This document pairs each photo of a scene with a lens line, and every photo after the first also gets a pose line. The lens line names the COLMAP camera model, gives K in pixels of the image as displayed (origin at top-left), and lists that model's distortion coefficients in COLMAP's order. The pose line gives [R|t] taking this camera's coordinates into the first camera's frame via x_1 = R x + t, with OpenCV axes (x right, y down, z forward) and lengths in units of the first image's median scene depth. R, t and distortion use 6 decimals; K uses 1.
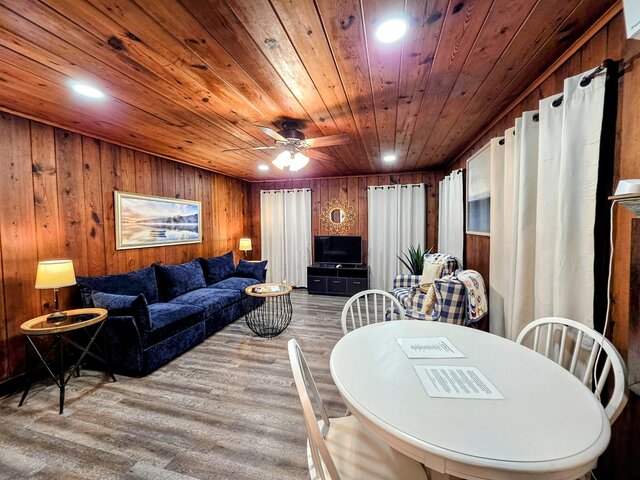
lens RADIAL K [[256.4, 0, 317.9], [0, 256.4, 237.0], [0, 0, 1]] dist [0.001378, -0.000305]
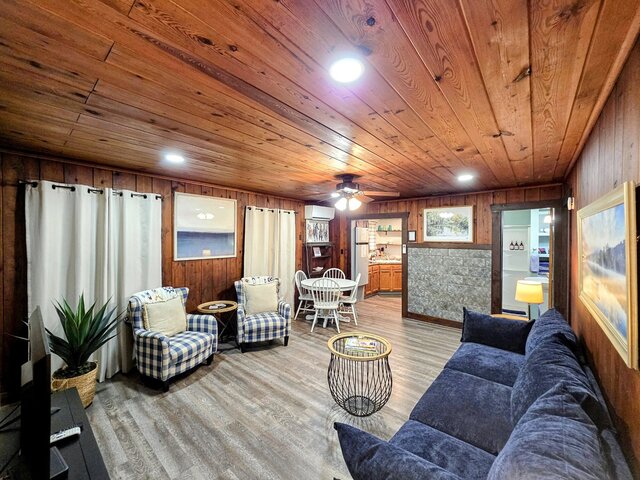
lens RADIAL K [[256.4, 0, 321.8], [0, 256.4, 235.4], [0, 0, 1]] dist [0.001378, -0.000305]
pose [[-0.910624, 0.009700, 0.413122, -0.376791], [0.024717, 0.999213, 0.031020, -0.128039], [-0.412496, 0.038459, -0.910147, 1.613232]]
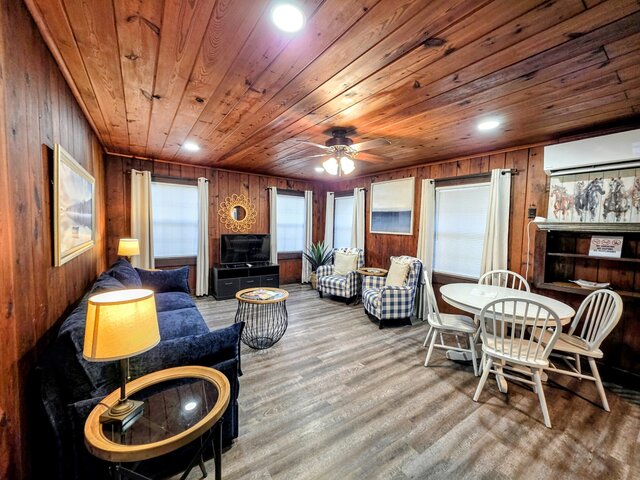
lens RADIAL K [[256.4, 0, 311.6], [0, 256.4, 237.2], [0, 0, 1]] dist [0.001378, -0.000305]
pose [[0.652008, -0.012488, 0.758109, -0.714998], [0.002049, 0.999890, 0.014709, -0.009033], [-0.758209, -0.008037, 0.651962, 0.274402]]
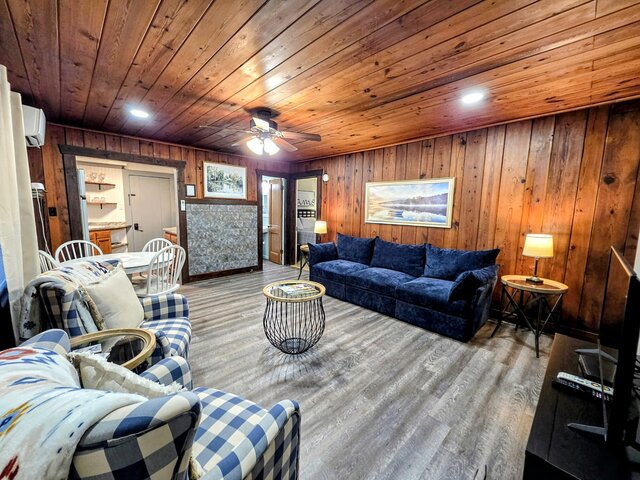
lens RADIAL K [[256.4, 0, 320.8], [0, 256.4, 237.5], [0, 0, 1]] dist [0.001378, -0.000305]
pose [[-0.492968, 0.097104, -0.864612, 0.557977], [-0.054447, 0.988362, 0.142045, -0.053056], [0.868342, 0.117099, -0.481943, 1.290159]]
